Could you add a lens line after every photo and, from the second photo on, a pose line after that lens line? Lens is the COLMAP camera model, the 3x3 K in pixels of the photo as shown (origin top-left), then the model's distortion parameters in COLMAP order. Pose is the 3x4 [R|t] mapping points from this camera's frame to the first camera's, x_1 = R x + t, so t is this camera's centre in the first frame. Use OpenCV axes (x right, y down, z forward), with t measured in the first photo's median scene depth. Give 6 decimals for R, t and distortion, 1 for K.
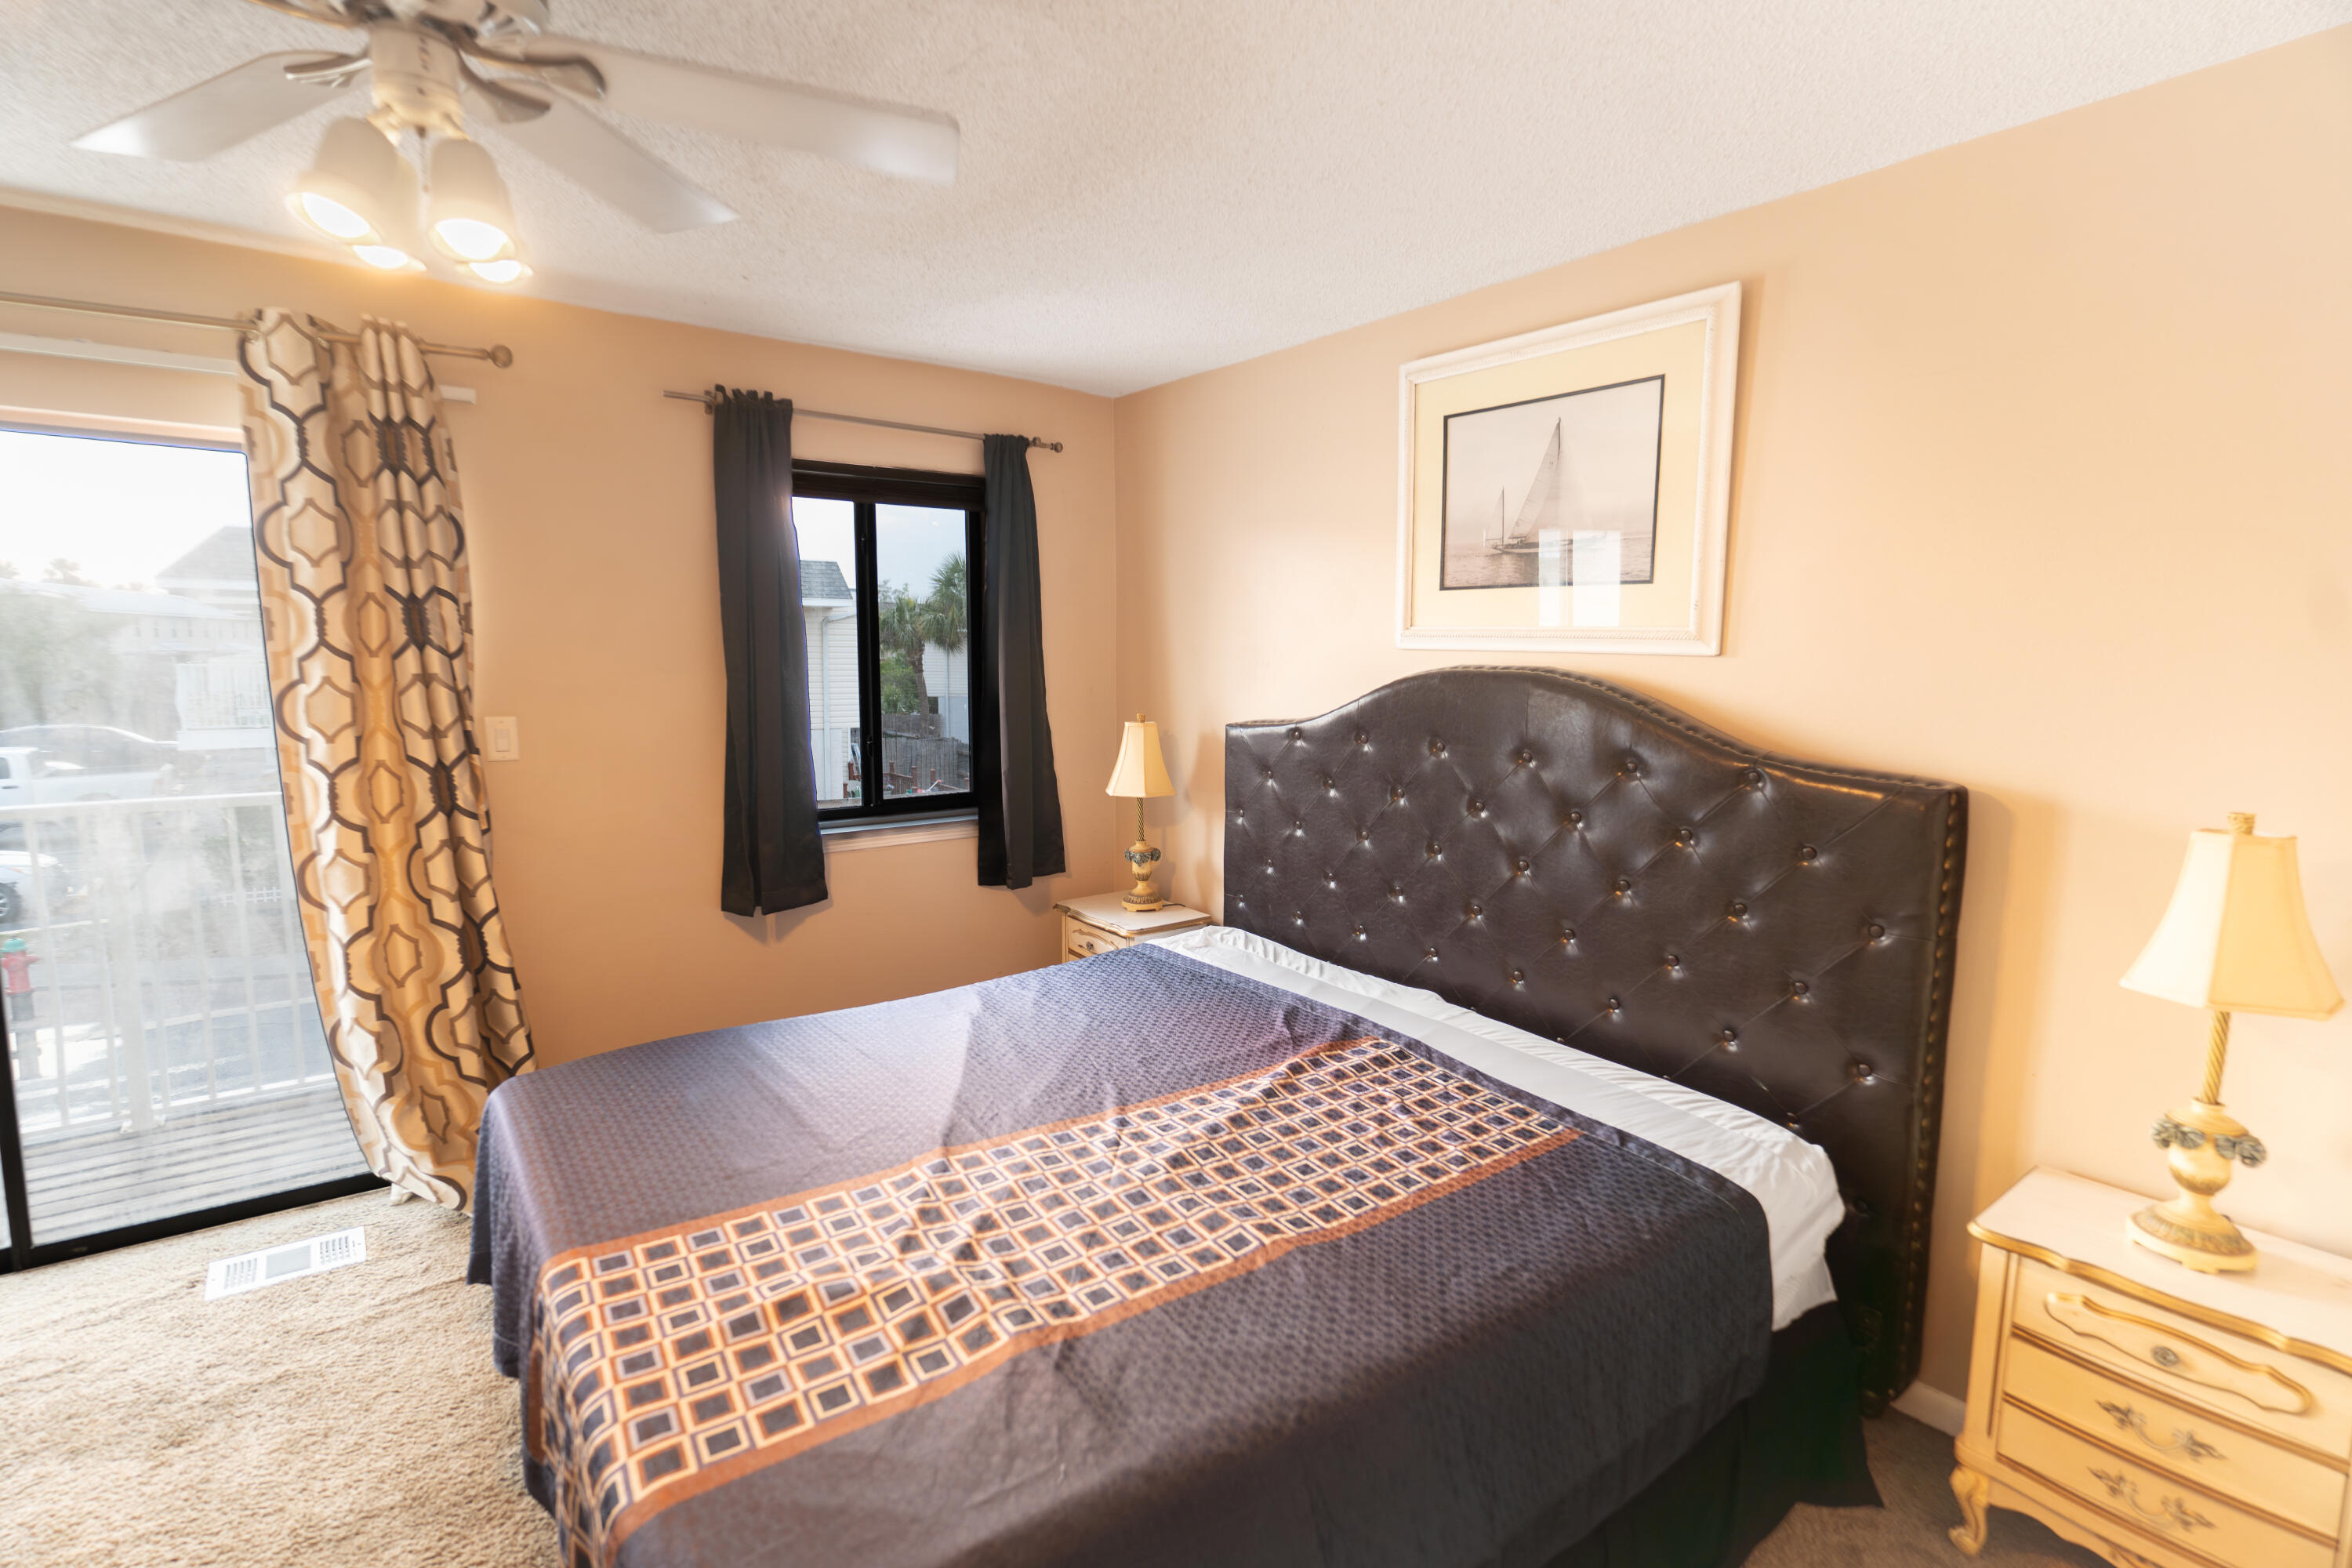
lens RADIAL K [[1112.8, 0, 1171.4], [0, 1112.8, 788.9], [0, 0, 1]] dist [0.002742, 0.000194]
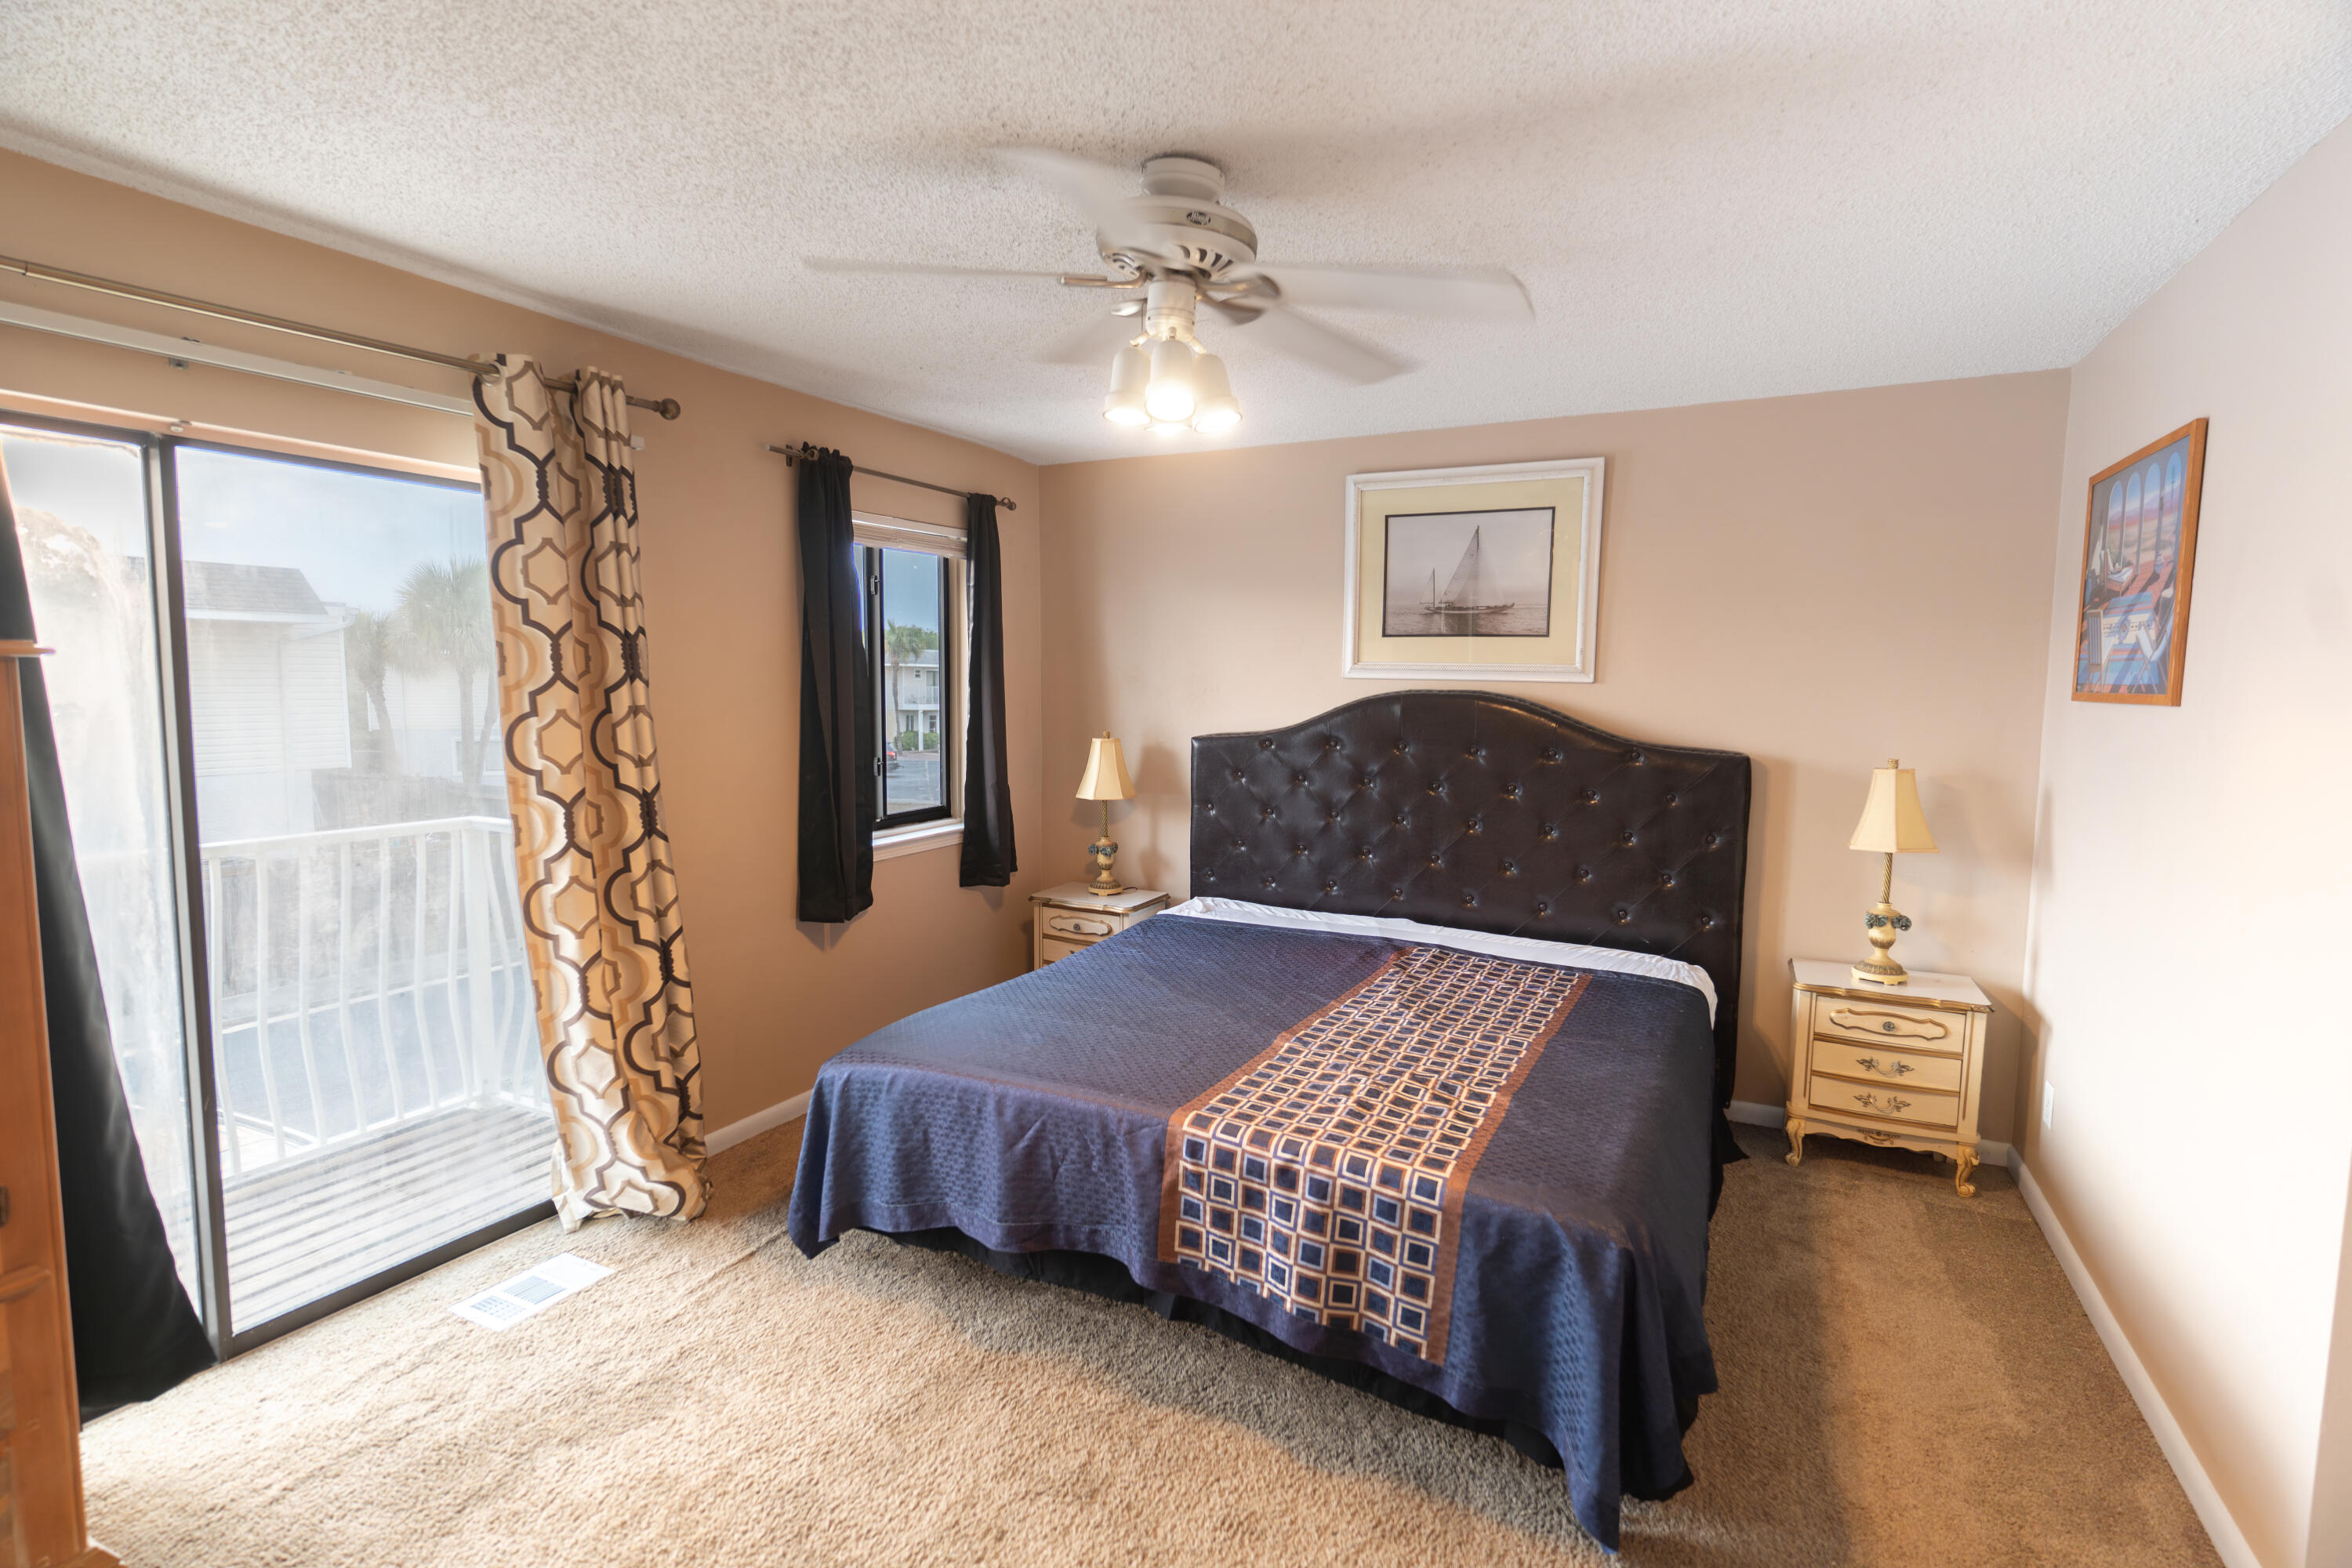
lens RADIAL K [[1112.8, 0, 1171.4], [0, 1112.8, 788.9], [0, 0, 1]] dist [0.002742, 0.000194]
pose [[0.900979, -0.046742, 0.431337, -0.718535], [0.055510, 0.998428, -0.007756, 0.012100], [-0.430296, 0.030931, 0.902158, -0.177983]]
